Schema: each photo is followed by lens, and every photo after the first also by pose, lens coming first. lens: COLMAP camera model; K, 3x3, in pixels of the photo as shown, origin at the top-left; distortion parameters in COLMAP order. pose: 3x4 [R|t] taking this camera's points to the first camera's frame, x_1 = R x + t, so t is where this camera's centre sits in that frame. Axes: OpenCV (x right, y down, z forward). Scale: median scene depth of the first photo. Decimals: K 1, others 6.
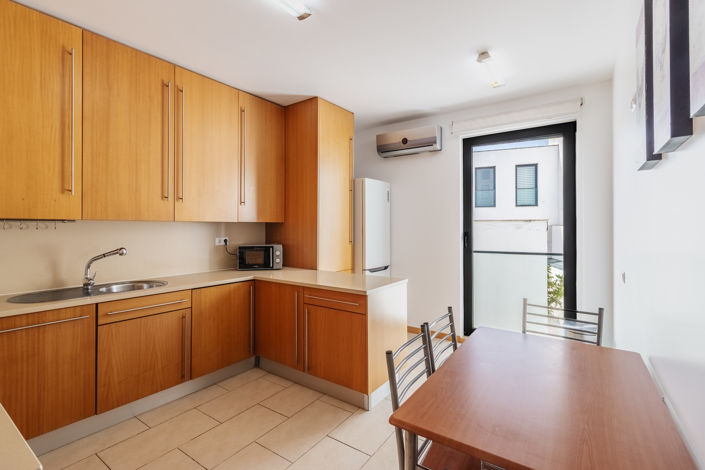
lens RADIAL K [[326.4, 0, 349.4], [0, 326.4, 223.1], [0, 0, 1]] dist [0.000938, 0.000963]
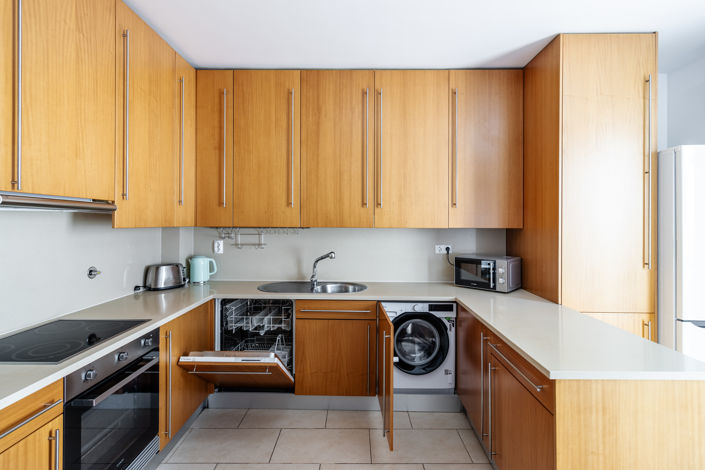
lens RADIAL K [[326.4, 0, 349.4], [0, 326.4, 223.1], [0, 0, 1]] dist [0.000938, 0.000963]
pose [[0.586385, -0.001830, -0.810030, 0.192458], [0.003113, 0.999995, -0.000006, -0.017766], [0.810026, -0.002519, 0.586388, 0.315964]]
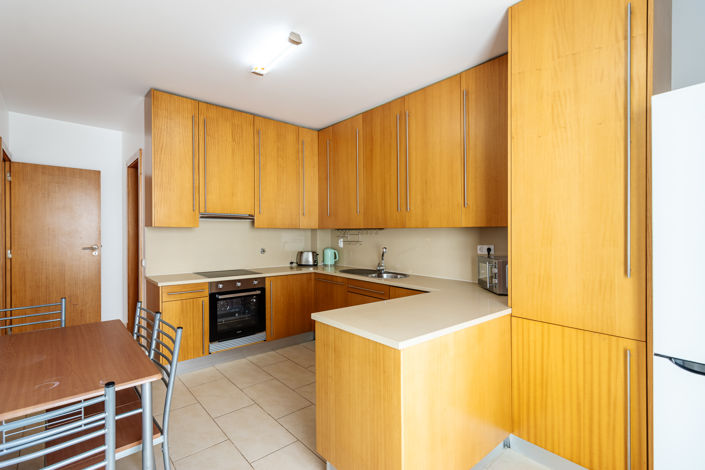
lens RADIAL K [[323.0, 0, 356.6], [0, 323.0, 236.7], [0, 0, 1]] dist [0.001392, 0.000269]
pose [[-0.206981, 0.004249, -0.978336, 0.573239], [0.001141, 0.999991, 0.004101, 0.018854], [0.978344, -0.000267, -0.206984, 0.944372]]
